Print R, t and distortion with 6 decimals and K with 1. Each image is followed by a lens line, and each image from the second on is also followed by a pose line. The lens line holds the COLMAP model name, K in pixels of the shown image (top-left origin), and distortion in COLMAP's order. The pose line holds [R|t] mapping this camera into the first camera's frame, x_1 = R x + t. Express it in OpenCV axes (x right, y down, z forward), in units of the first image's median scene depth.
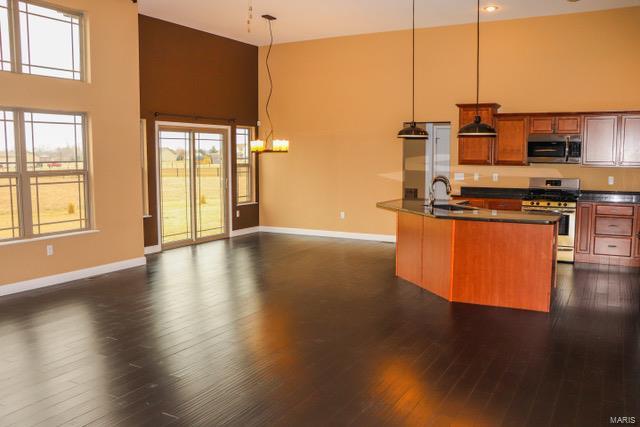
lens RADIAL K [[545.6, 0, 320.0], [0, 545.6, 213.5], [0, 0, 1]] dist [-0.169306, 0.146268]
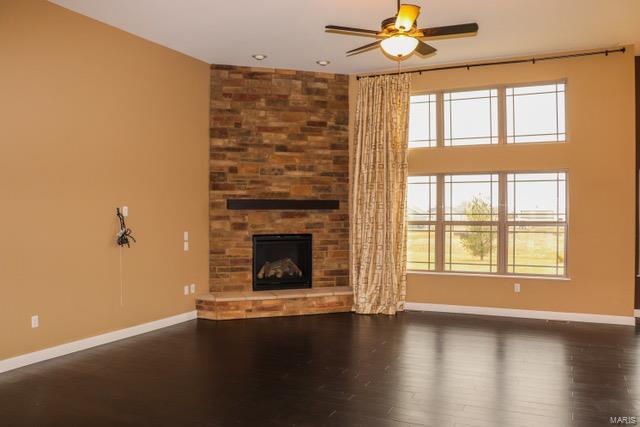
lens RADIAL K [[537.2, 0, 320.0], [0, 537.2, 213.5], [0, 0, 1]] dist [-0.161926, 0.144245]
pose [[0.050778, 0.010804, -0.998652, 0.518953], [-0.101171, 0.994853, 0.005619, -0.046947], [0.993572, 0.100749, 0.051610, 0.380960]]
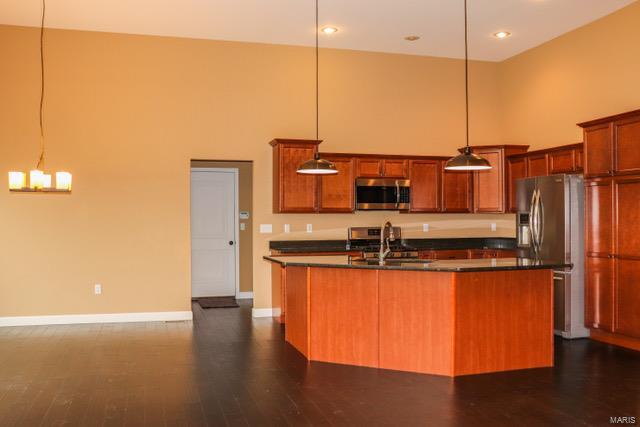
lens RADIAL K [[602.1, 0, 320.0], [0, 602.1, 213.5], [0, 0, 1]] dist [-0.081140, 0.009396]
pose [[0.714861, 0.004727, 0.699251, -0.363432], [0.074783, 0.993725, -0.083170, -0.011514], [-0.695257, 0.111747, 0.710022, 0.349405]]
